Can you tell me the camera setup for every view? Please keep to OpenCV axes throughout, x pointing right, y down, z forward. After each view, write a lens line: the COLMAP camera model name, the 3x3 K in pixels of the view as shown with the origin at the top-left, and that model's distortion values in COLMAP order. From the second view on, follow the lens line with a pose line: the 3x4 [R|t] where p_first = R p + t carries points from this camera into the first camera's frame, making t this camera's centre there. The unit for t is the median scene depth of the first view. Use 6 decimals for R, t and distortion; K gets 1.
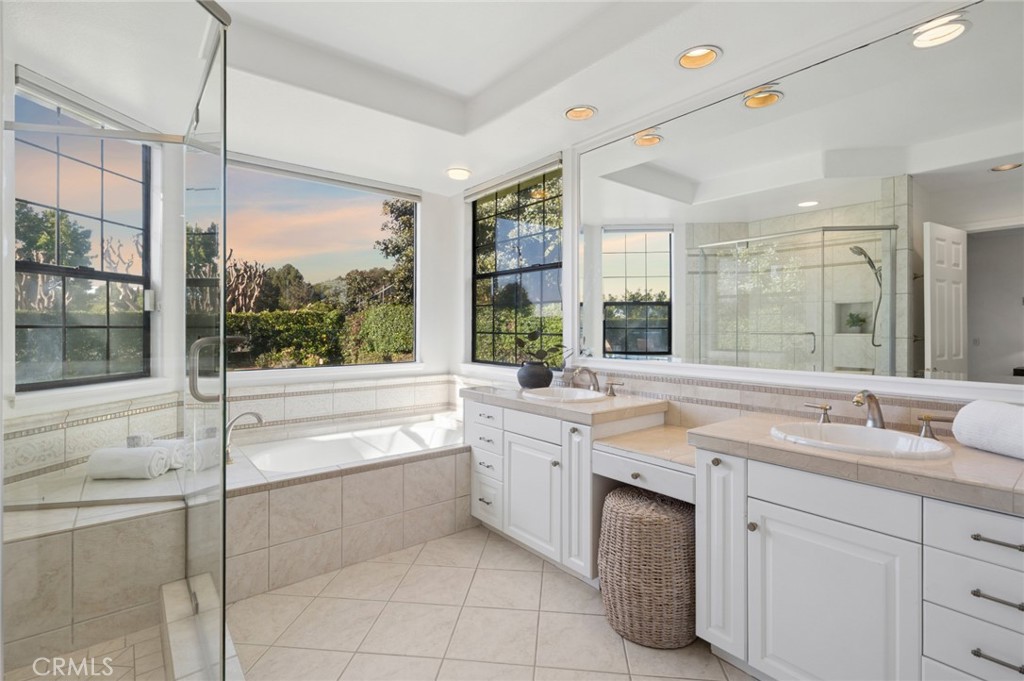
lens RADIAL K [[473.8, 0, 510.0], [0, 473.8, 334.0], [0, 0, 1]] dist [-0.002117, 0.001910]
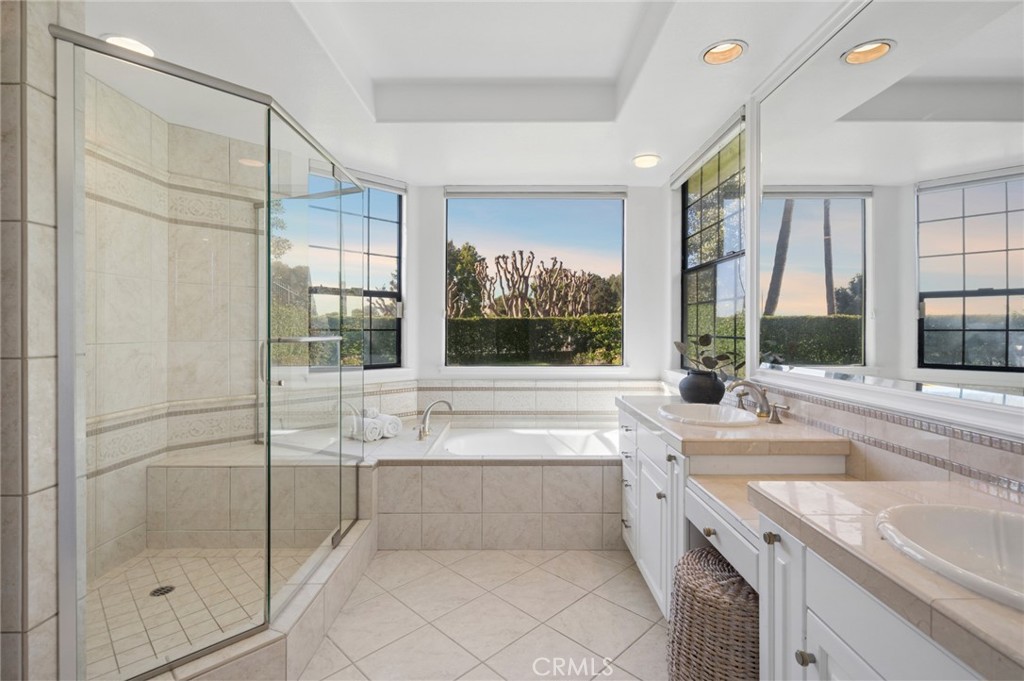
lens RADIAL K [[473.8, 0, 512.1], [0, 473.8, 335.2], [0, 0, 1]] dist [-0.002117, 0.001910]
pose [[0.778871, 0.004674, -0.627167, 0.326836], [-0.005562, 0.999984, 0.000545, -0.002848], [0.627159, 0.003064, 0.778885, 0.159693]]
